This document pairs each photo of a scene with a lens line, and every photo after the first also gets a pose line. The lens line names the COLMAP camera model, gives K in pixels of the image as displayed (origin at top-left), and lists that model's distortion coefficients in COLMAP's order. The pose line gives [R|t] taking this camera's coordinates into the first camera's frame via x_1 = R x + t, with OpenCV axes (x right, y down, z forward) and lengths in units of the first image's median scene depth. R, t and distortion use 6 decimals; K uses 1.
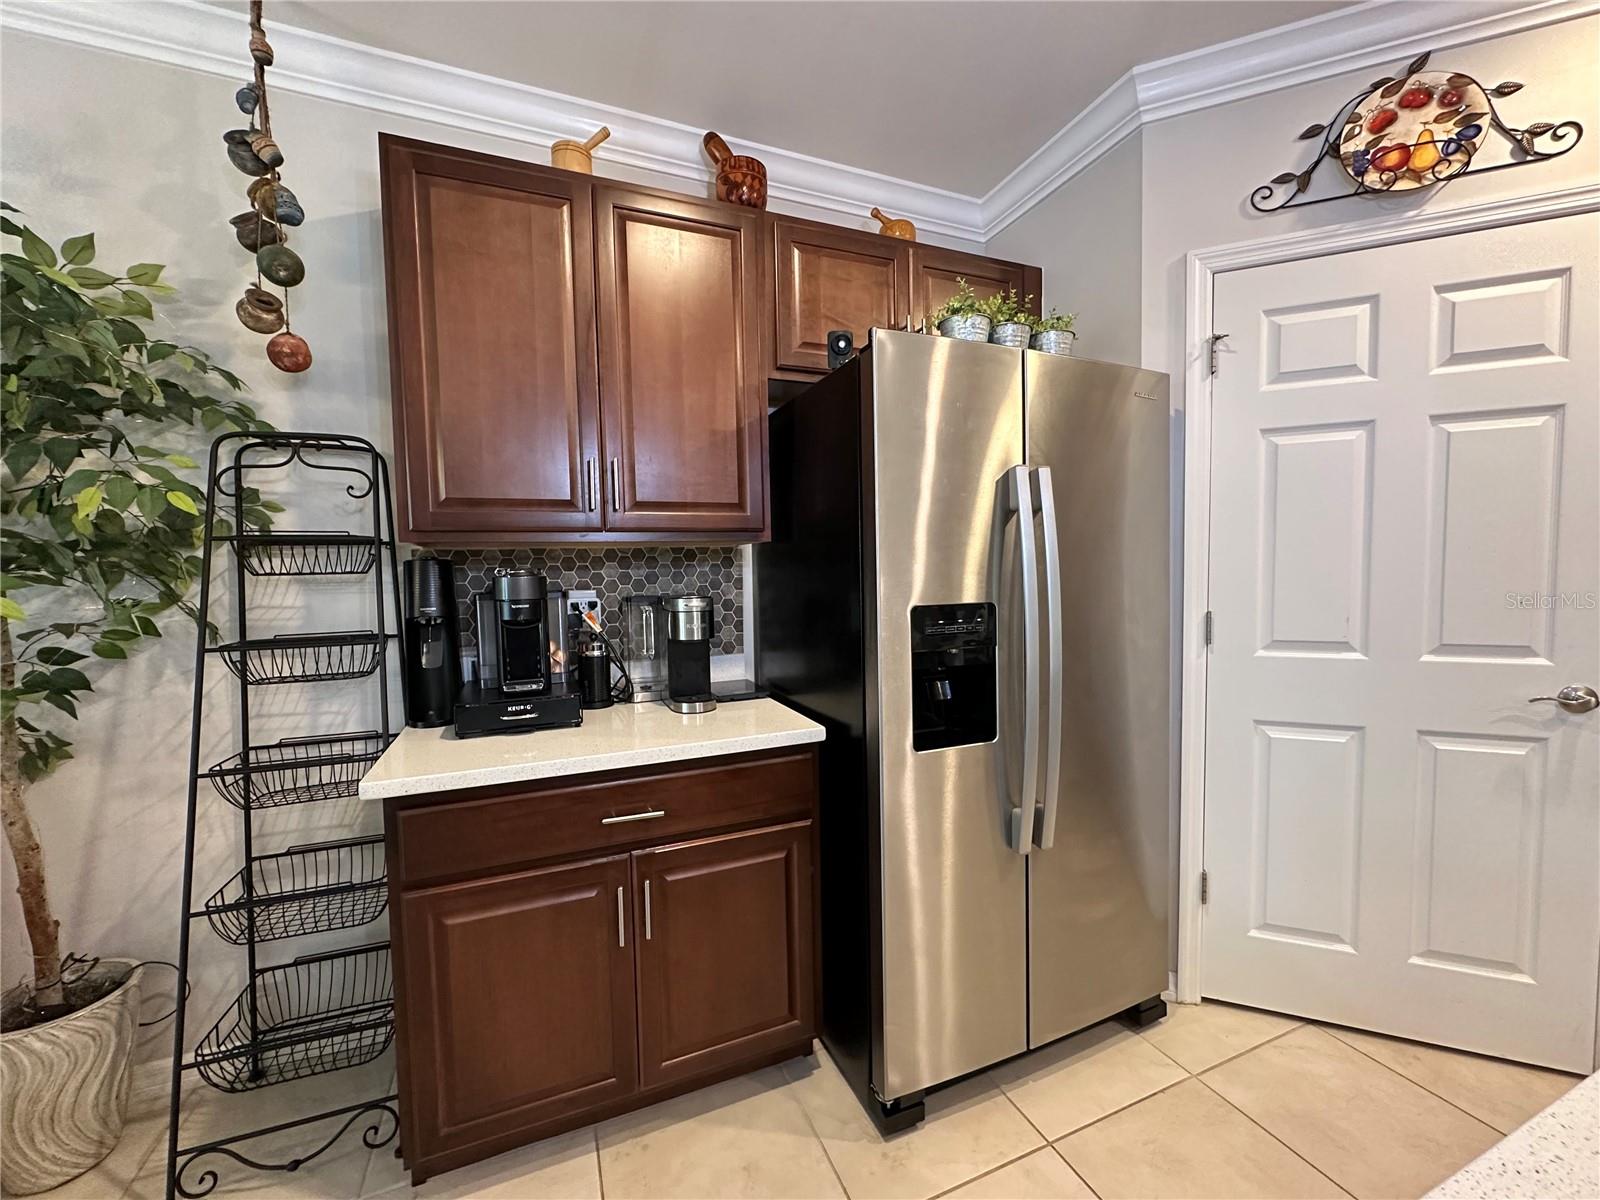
lens RADIAL K [[639.7, 0, 796.2], [0, 639.7, 601.9], [0, 0, 1]] dist [-0.005952, 0.001258]
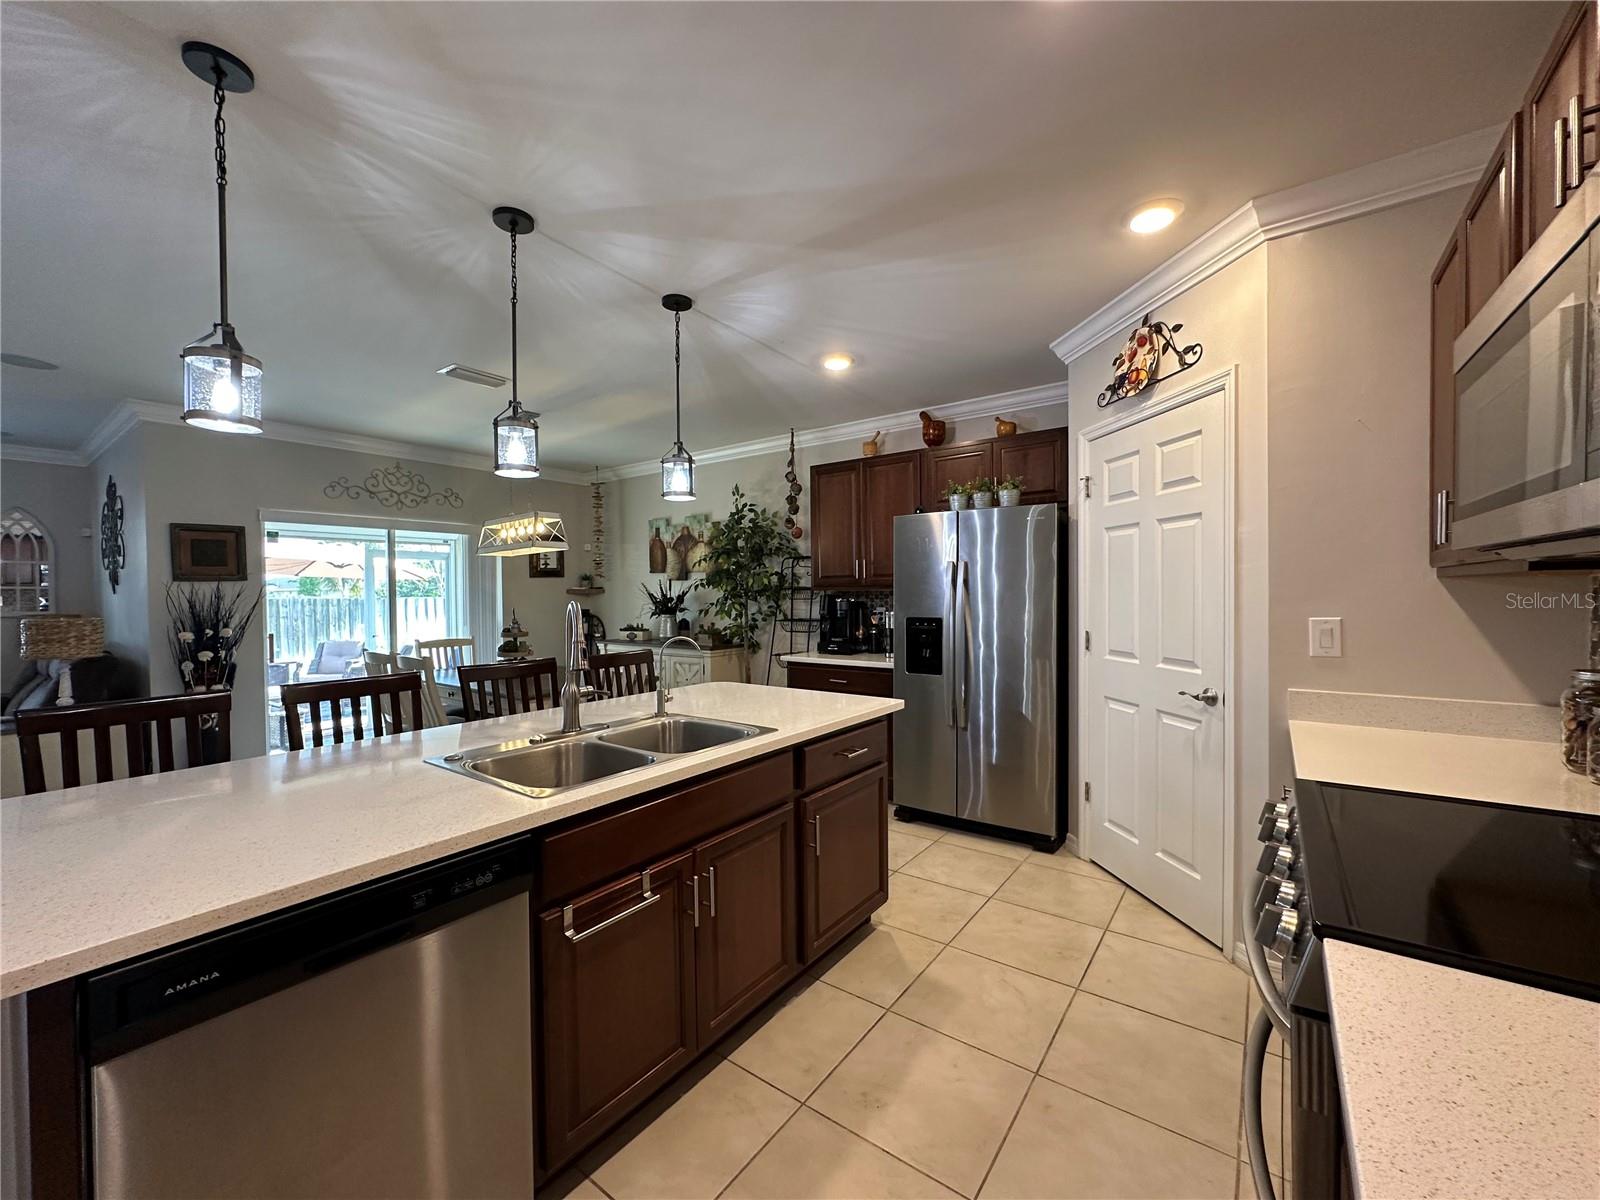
lens RADIAL K [[639.7, 0, 797.9], [0, 639.7, 603.7], [0, 0, 1]] dist [-0.005952, 0.001258]
pose [[0.516698, 0.028140, -0.855705, 1.972099], [-0.046311, 0.998915, 0.004886, -0.036667], [0.854914, 0.037104, 0.517441, -0.674294]]
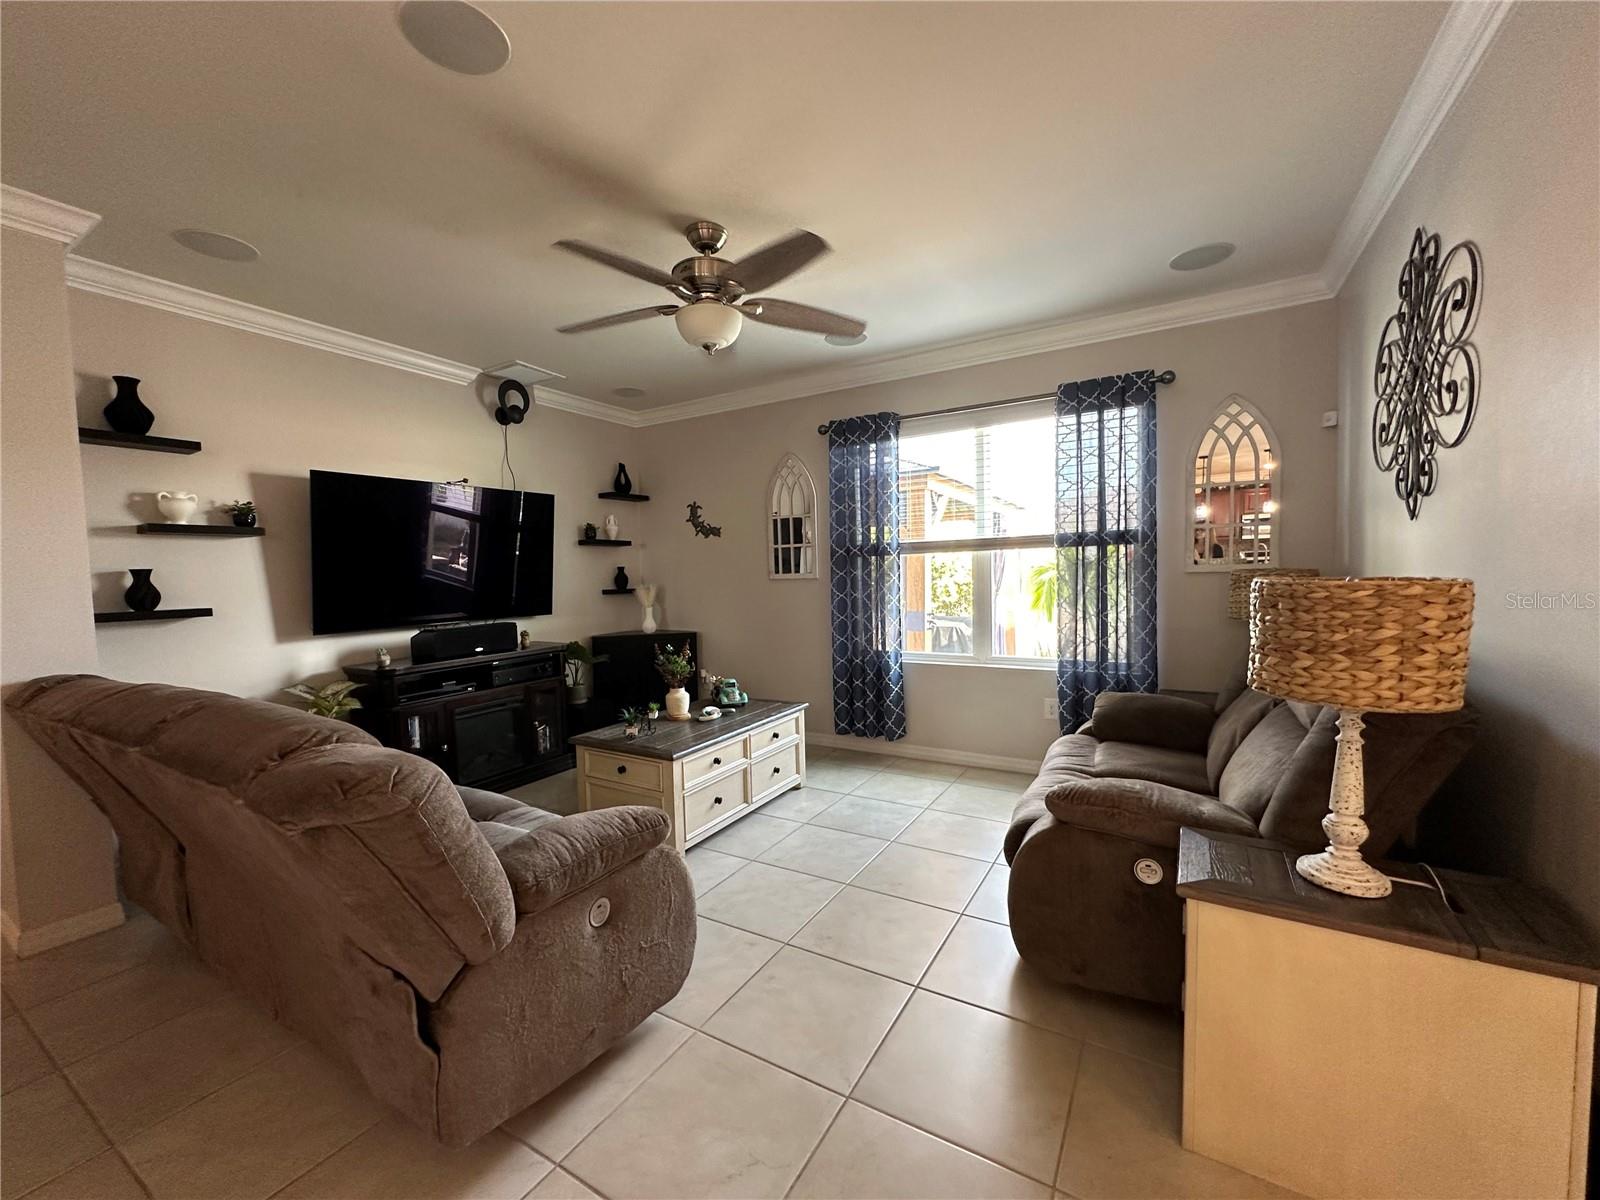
lens RADIAL K [[639.7, 0, 796.5], [0, 639.7, 603.1], [0, 0, 1]] dist [-0.005952, 0.001258]
pose [[-0.799751, 0.067209, -0.596558, -0.626570], [0.006730, 0.994655, 0.103037, 0.112391], [0.600294, 0.078389, -0.795929, -1.633475]]
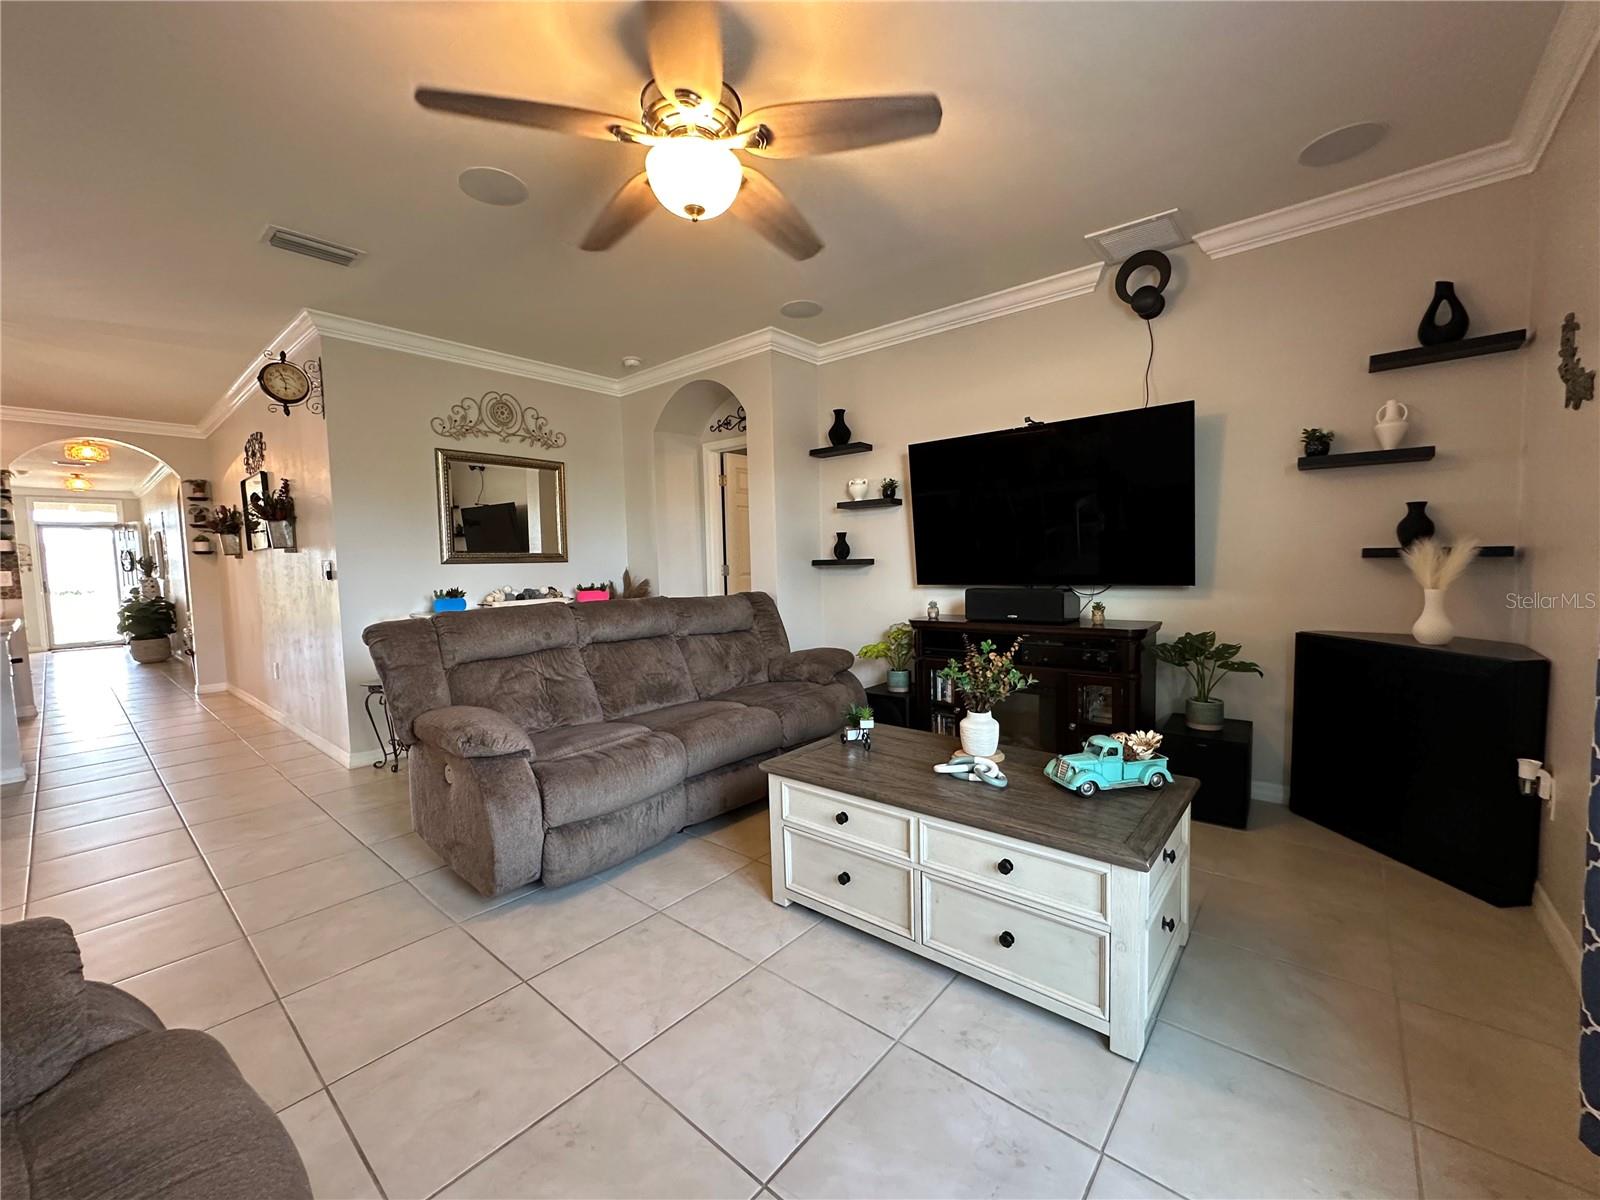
lens RADIAL K [[639.7, 0, 801.0], [0, 639.7, 603.4], [0, 0, 1]] dist [-0.005952, 0.001258]
pose [[-0.458219, -0.030442, 0.888318, -2.599234], [0.080069, 0.993936, 0.075363, 0.267558], [-0.885226, 0.105659, -0.453003, -2.680190]]
